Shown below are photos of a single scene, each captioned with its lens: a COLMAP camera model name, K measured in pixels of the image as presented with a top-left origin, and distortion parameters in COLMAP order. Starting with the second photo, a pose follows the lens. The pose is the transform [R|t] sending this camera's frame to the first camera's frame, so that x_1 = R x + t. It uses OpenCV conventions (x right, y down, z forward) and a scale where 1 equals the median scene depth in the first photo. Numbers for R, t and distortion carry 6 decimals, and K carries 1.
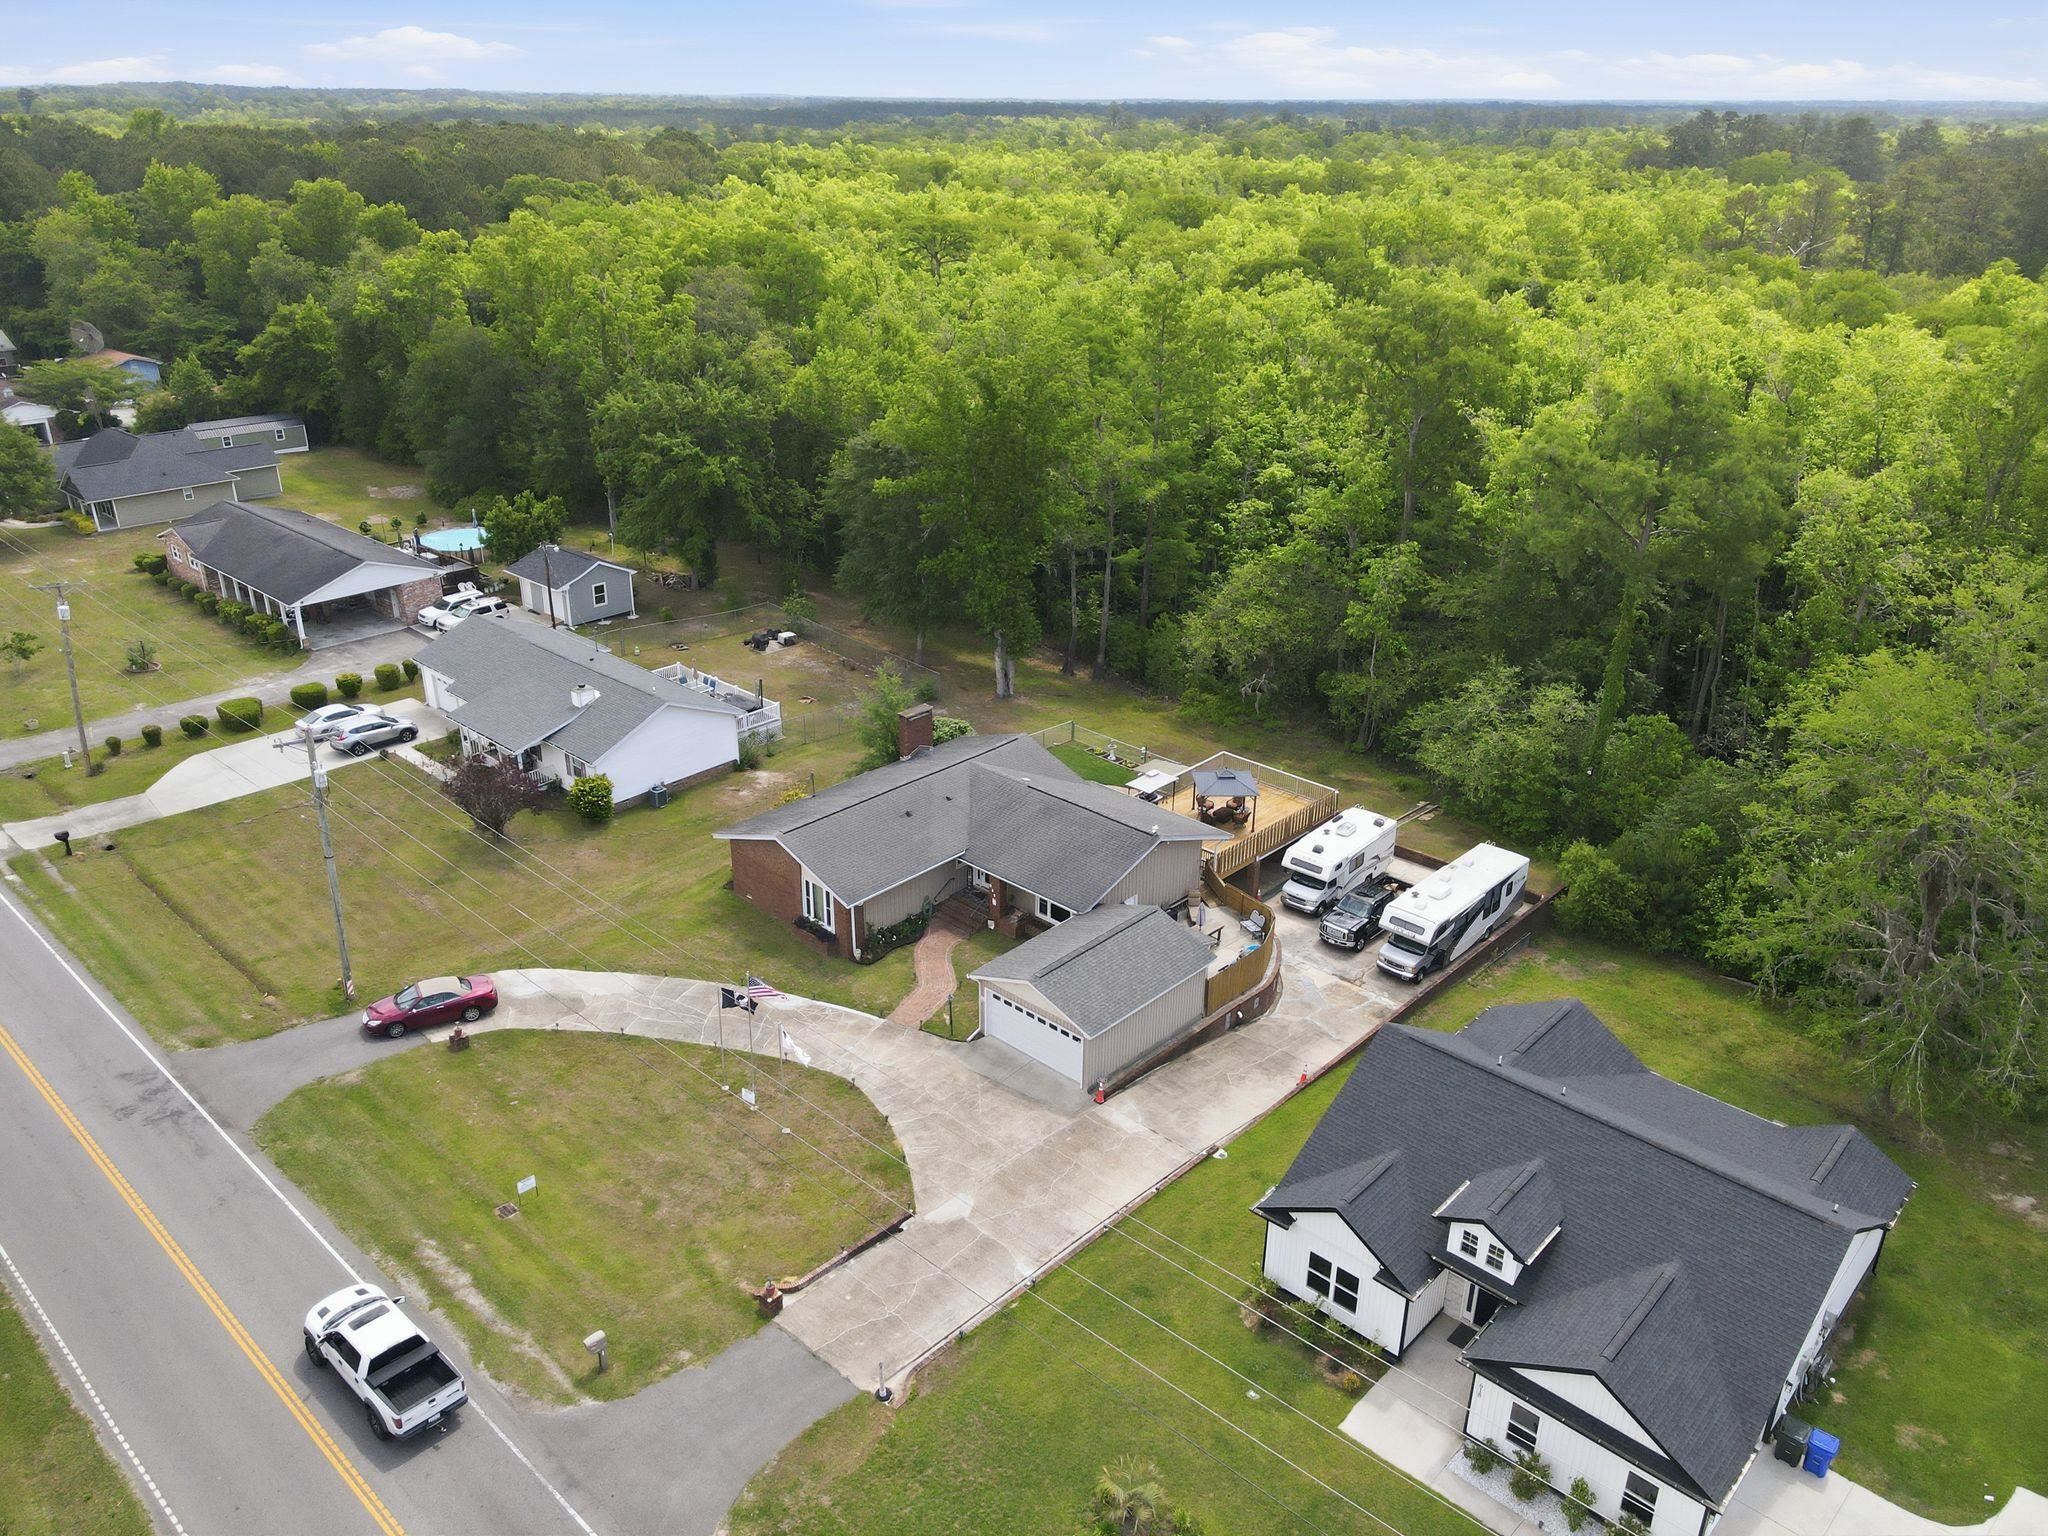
lens RADIAL K [[1488.4, 0, 1014.4], [0, 1488.4, 775.6], [0, 0, 1]] dist [0.012938, 0.007735]
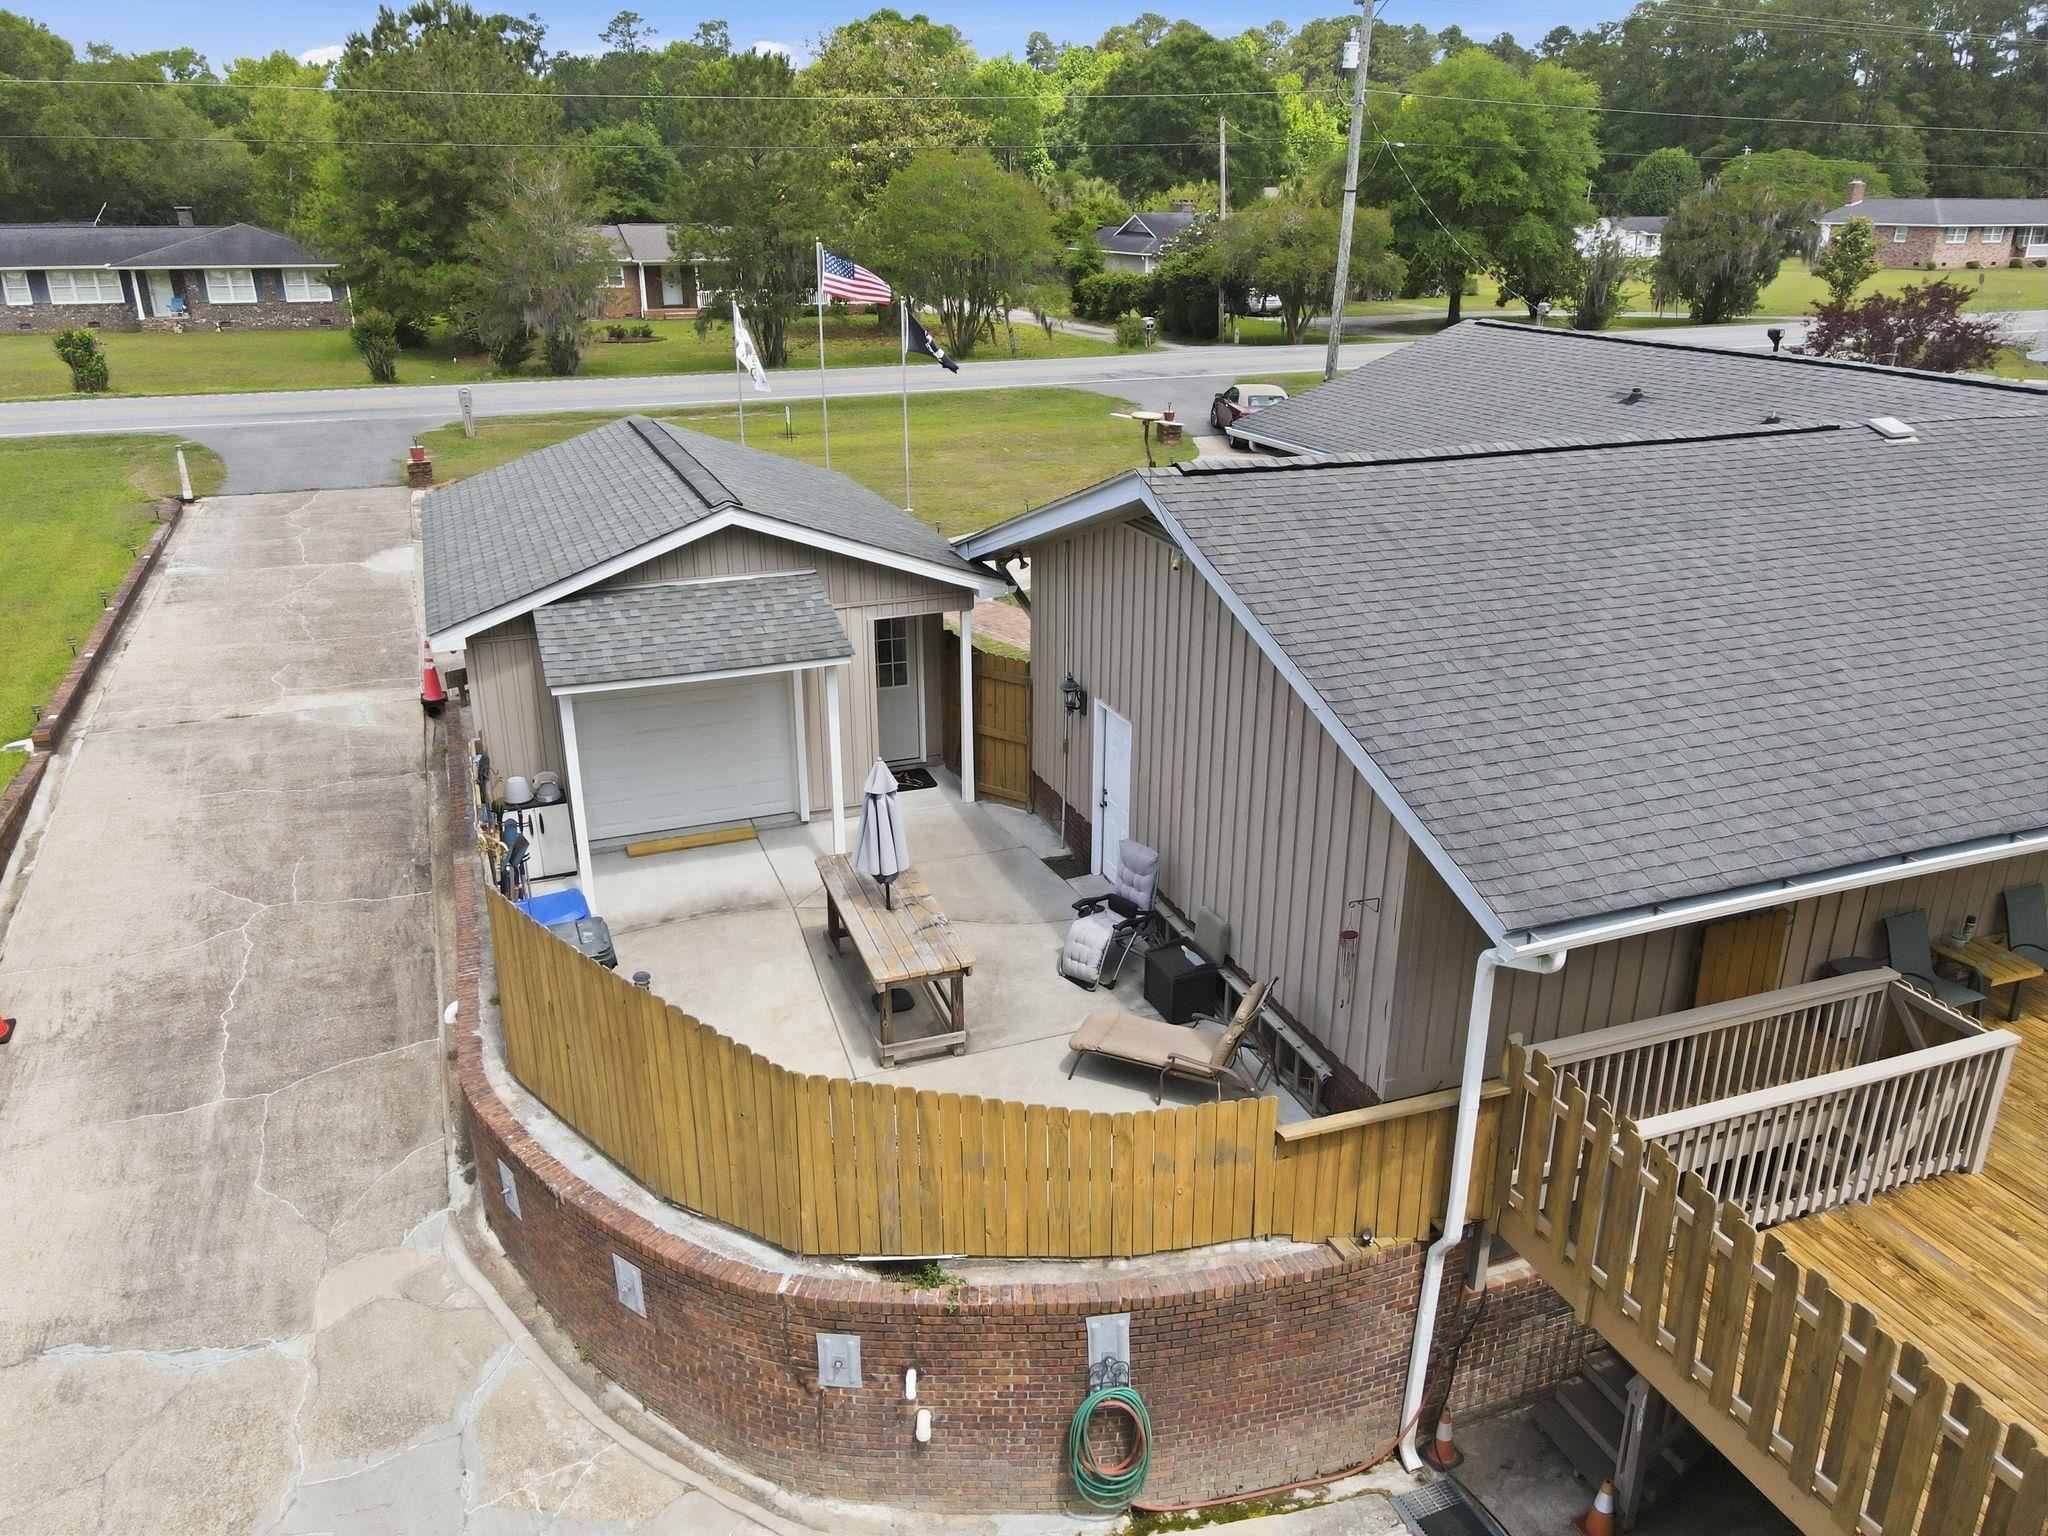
lens RADIAL K [[1488.4, 0, 1020.0], [0, 1488.4, 769.3], [0, 0, 1]] dist [0.012938, 0.007735]
pose [[-0.435019, 0.320717, -0.841367, 0.265133], [-0.367732, 0.789656, 0.491137, -0.016950], [0.821907, 0.523052, -0.225578, 0.980839]]
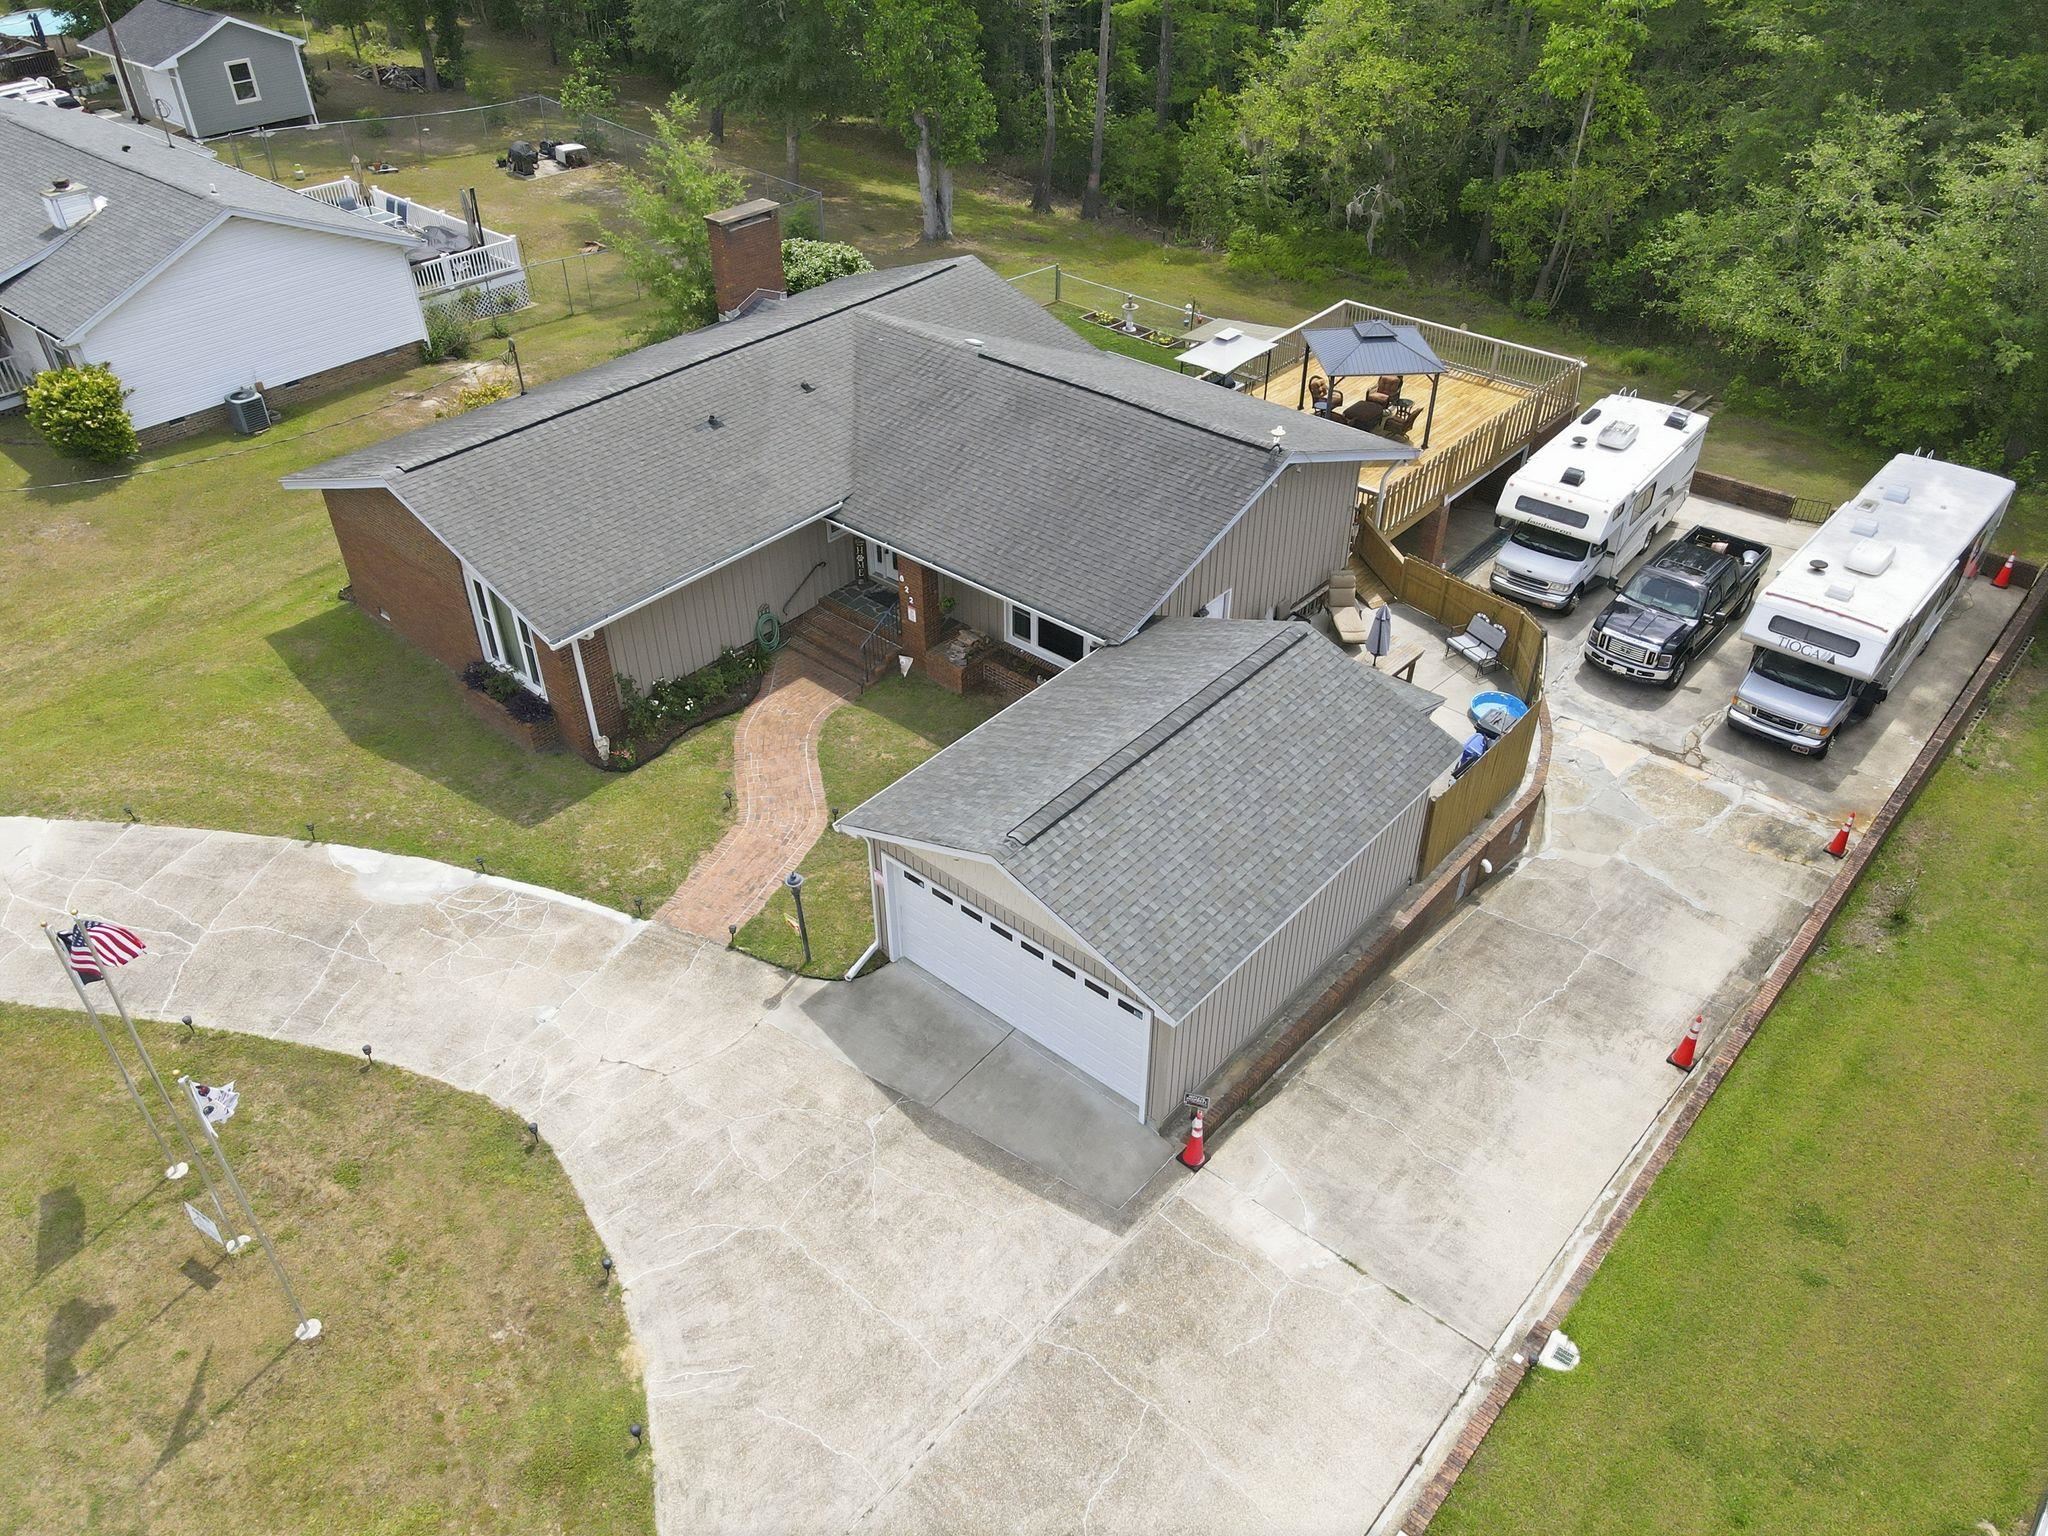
lens RADIAL K [[1488.4, 0, 1018.1], [0, 1488.4, 776.5], [0, 0, 1]] dist [0.012938, 0.007735]
pose [[0.999129, -0.034870, 0.022916, 0.006163], [0.028782, 0.973576, 0.226544, 0.029831], [-0.030210, -0.225687, 0.973731, 0.522789]]
